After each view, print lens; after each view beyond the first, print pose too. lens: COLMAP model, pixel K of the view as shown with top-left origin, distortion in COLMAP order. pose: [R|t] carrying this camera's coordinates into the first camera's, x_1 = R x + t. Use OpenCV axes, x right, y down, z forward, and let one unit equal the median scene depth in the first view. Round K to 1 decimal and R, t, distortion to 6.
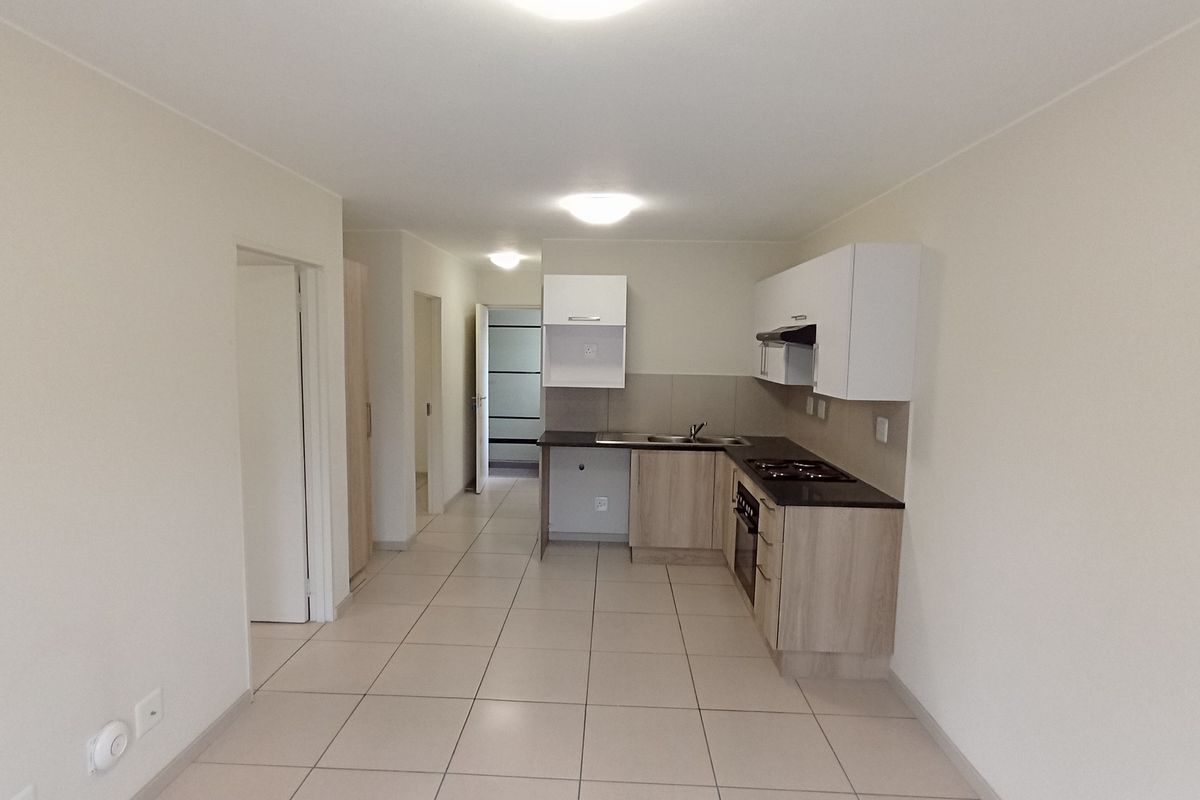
lens RADIAL K [[642.3, 0, 588.6], [0, 642.3, 396.5], [0, 0, 1]] dist [-0.022313, 0.012712]
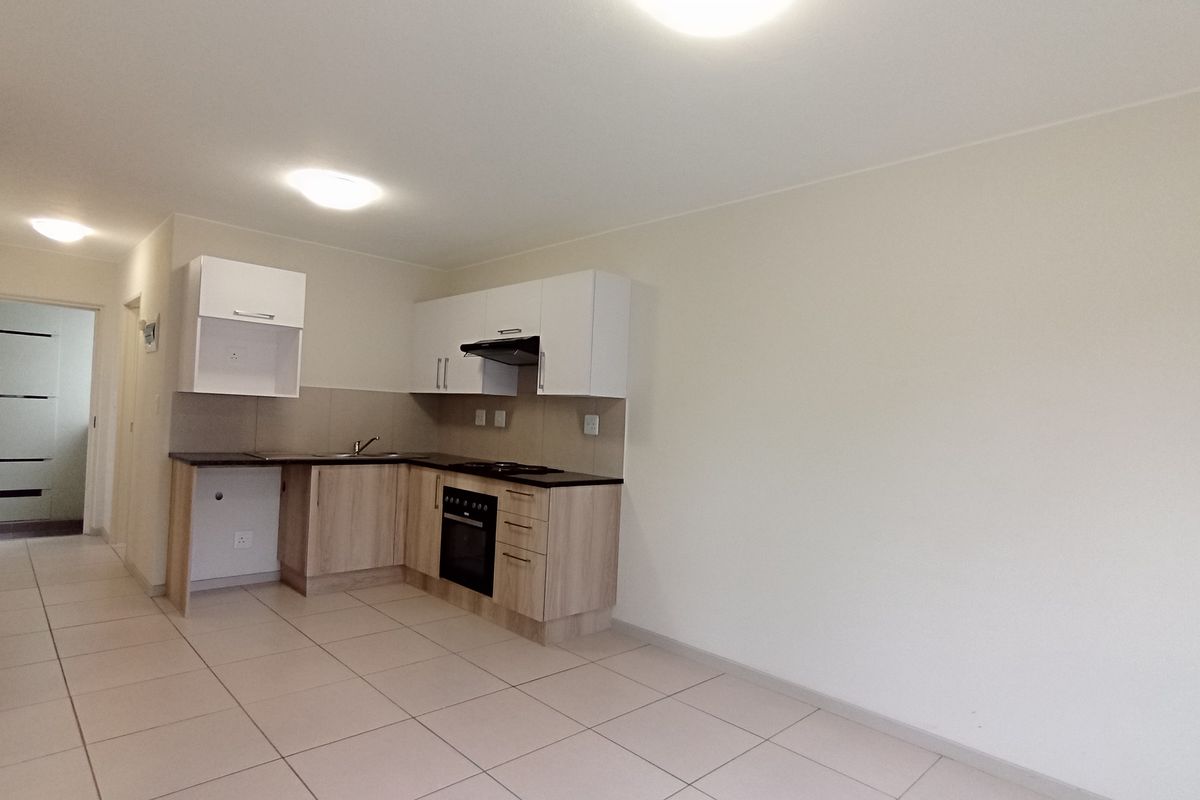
lens RADIAL K [[642.3, 0, 589.9], [0, 642.3, 399.0], [0, 0, 1]] dist [-0.022313, 0.012712]
pose [[0.696776, 0.033163, 0.716522, -0.329562], [0.025243, 0.997178, -0.070699, 0.068703], [-0.716845, 0.067349, 0.693973, 0.109894]]
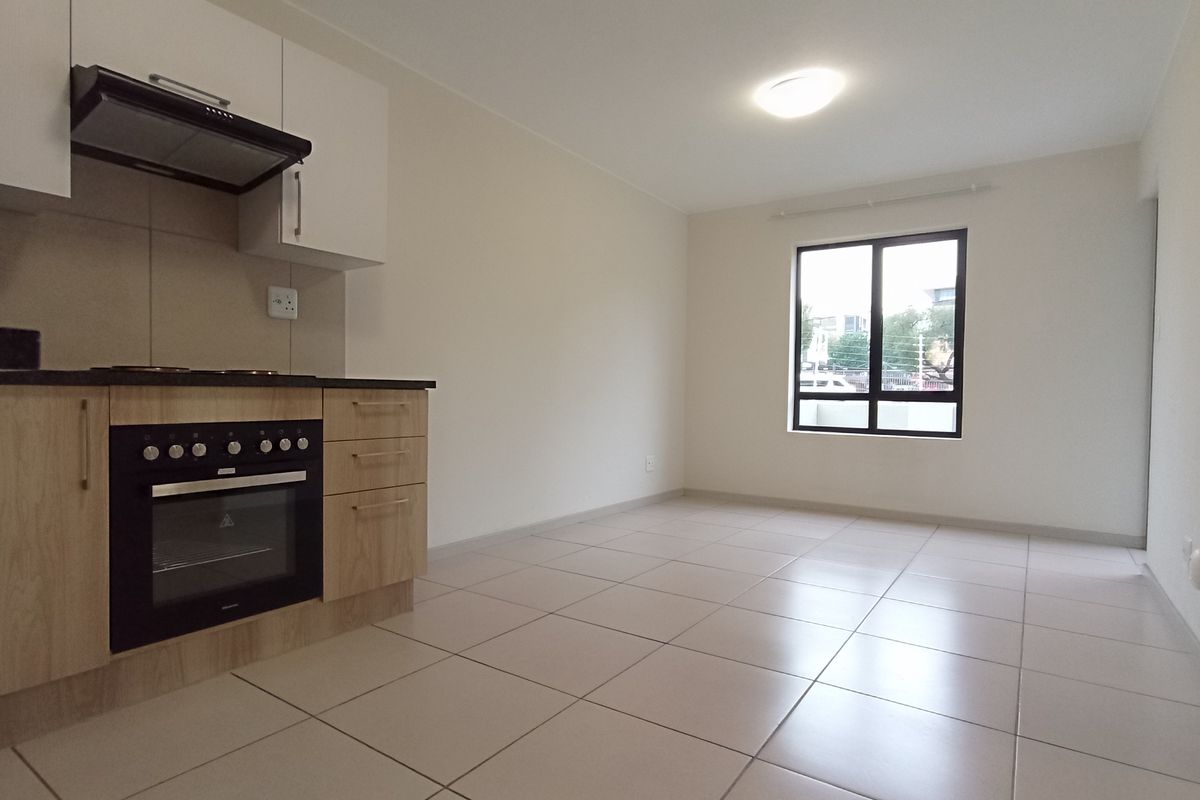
lens RADIAL K [[642.3, 0, 598.3], [0, 642.3, 403.8], [0, 0, 1]] dist [-0.022313, 0.012712]
pose [[-0.848130, -0.039983, 0.528278, -0.225304], [0.012112, 0.995424, 0.094784, 0.080786], [-0.529650, 0.086788, -0.843765, 1.122694]]
